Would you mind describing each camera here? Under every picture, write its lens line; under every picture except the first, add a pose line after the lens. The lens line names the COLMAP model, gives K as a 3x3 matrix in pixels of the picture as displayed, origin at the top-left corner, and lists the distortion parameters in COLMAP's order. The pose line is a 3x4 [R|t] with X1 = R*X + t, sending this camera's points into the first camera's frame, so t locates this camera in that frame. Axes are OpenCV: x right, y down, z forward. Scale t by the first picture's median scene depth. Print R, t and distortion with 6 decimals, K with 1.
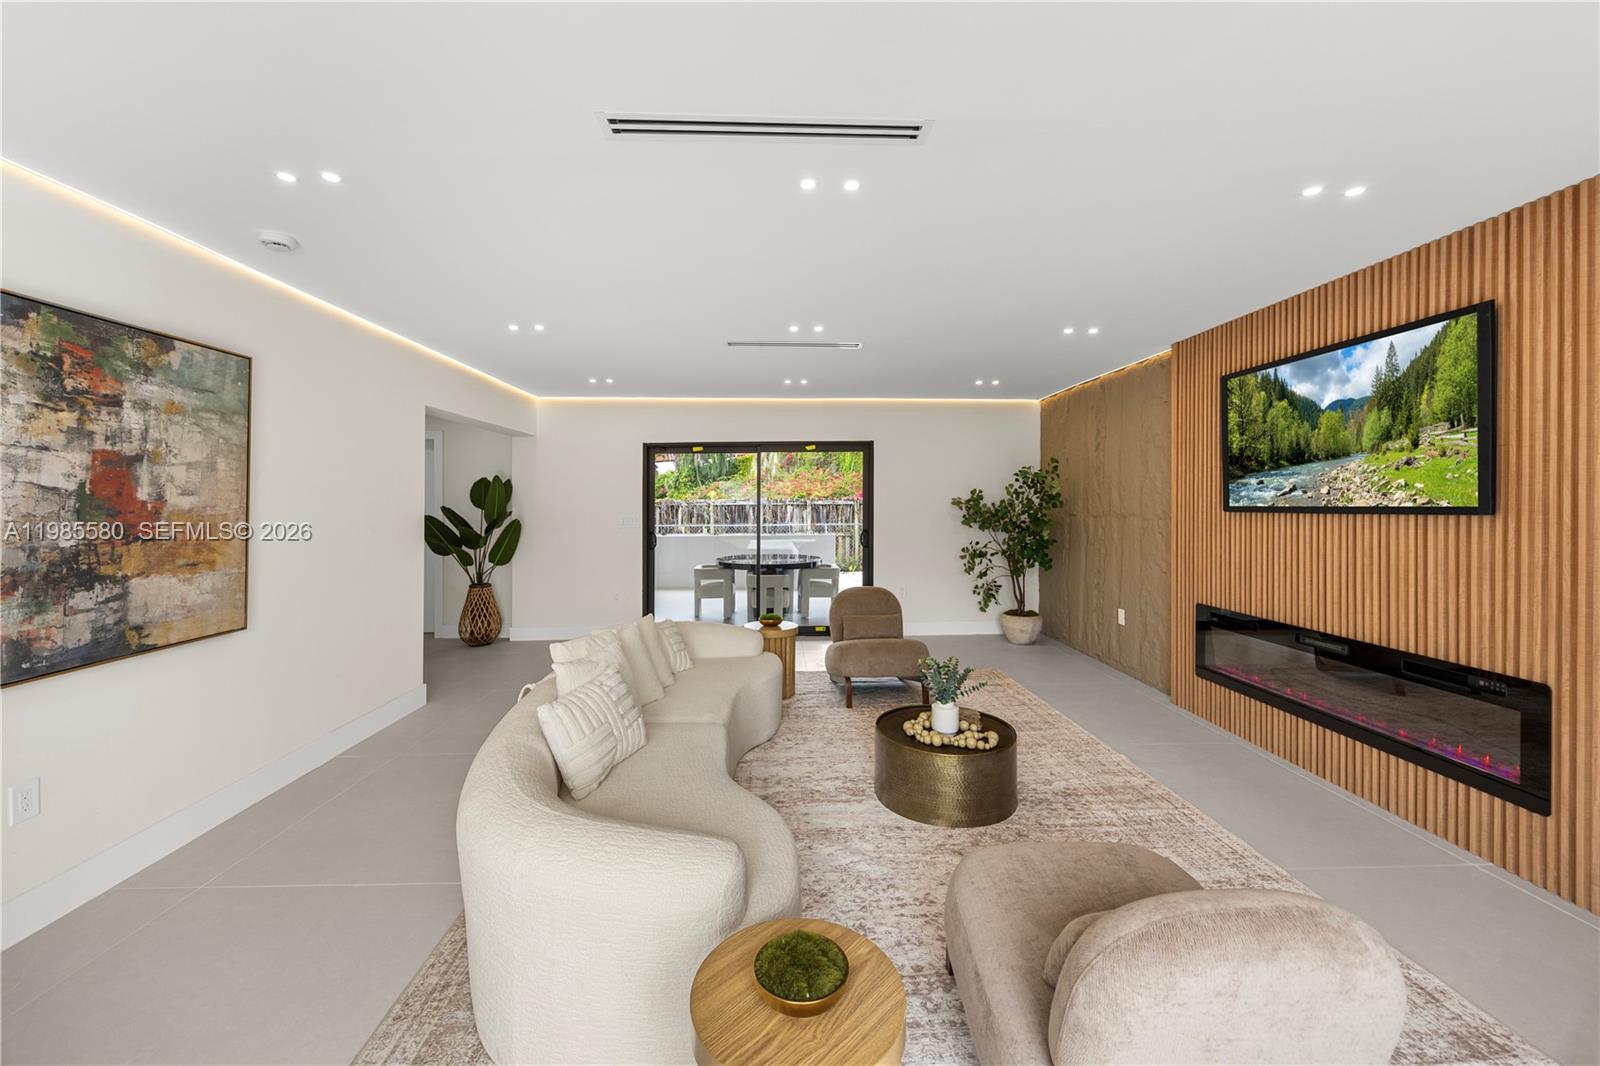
lens RADIAL K [[632.8, 0, 762.9], [0, 632.8, 512.9], [0, 0, 1]] dist [-0.002637, -0.000222]
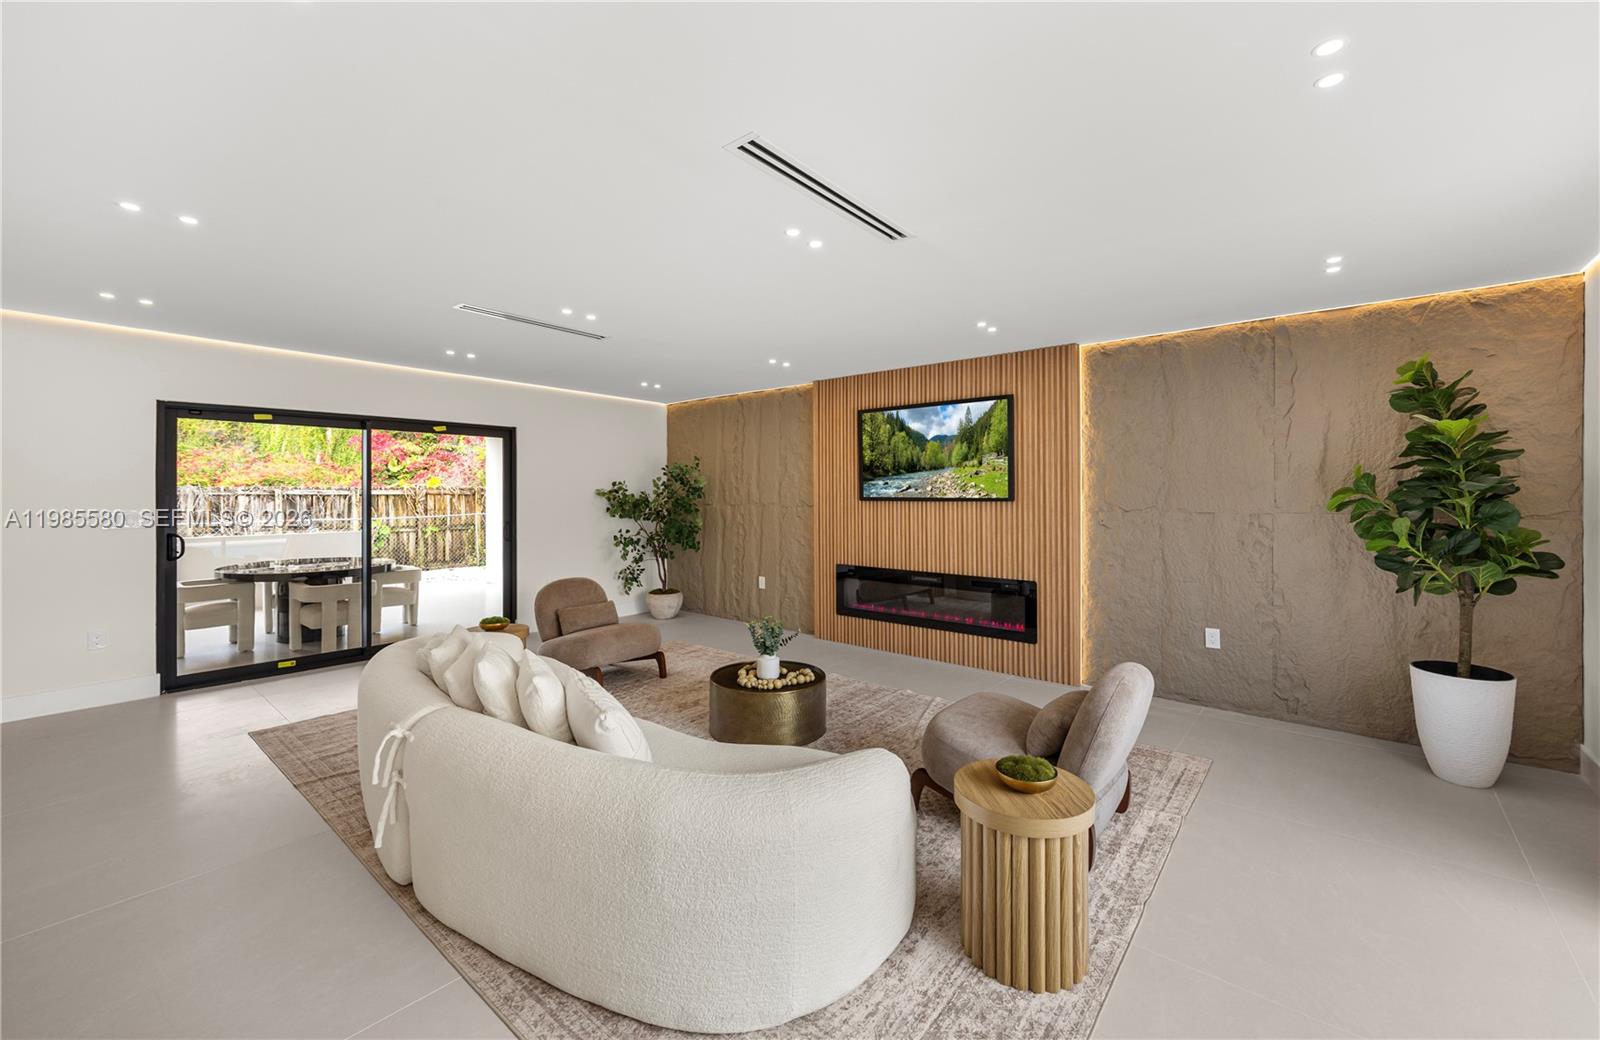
lens RADIAL K [[638.5, 0, 796.7], [0, 638.5, 502.7], [0, 0, 1]] dist [0.011167, -0.000124]
pose [[0.665663, -0.003176, 0.746246, -0.622565], [0.005831, 0.999983, -0.000945, 0.003936], [-0.746230, 0.004980, 0.665670, 0.127897]]
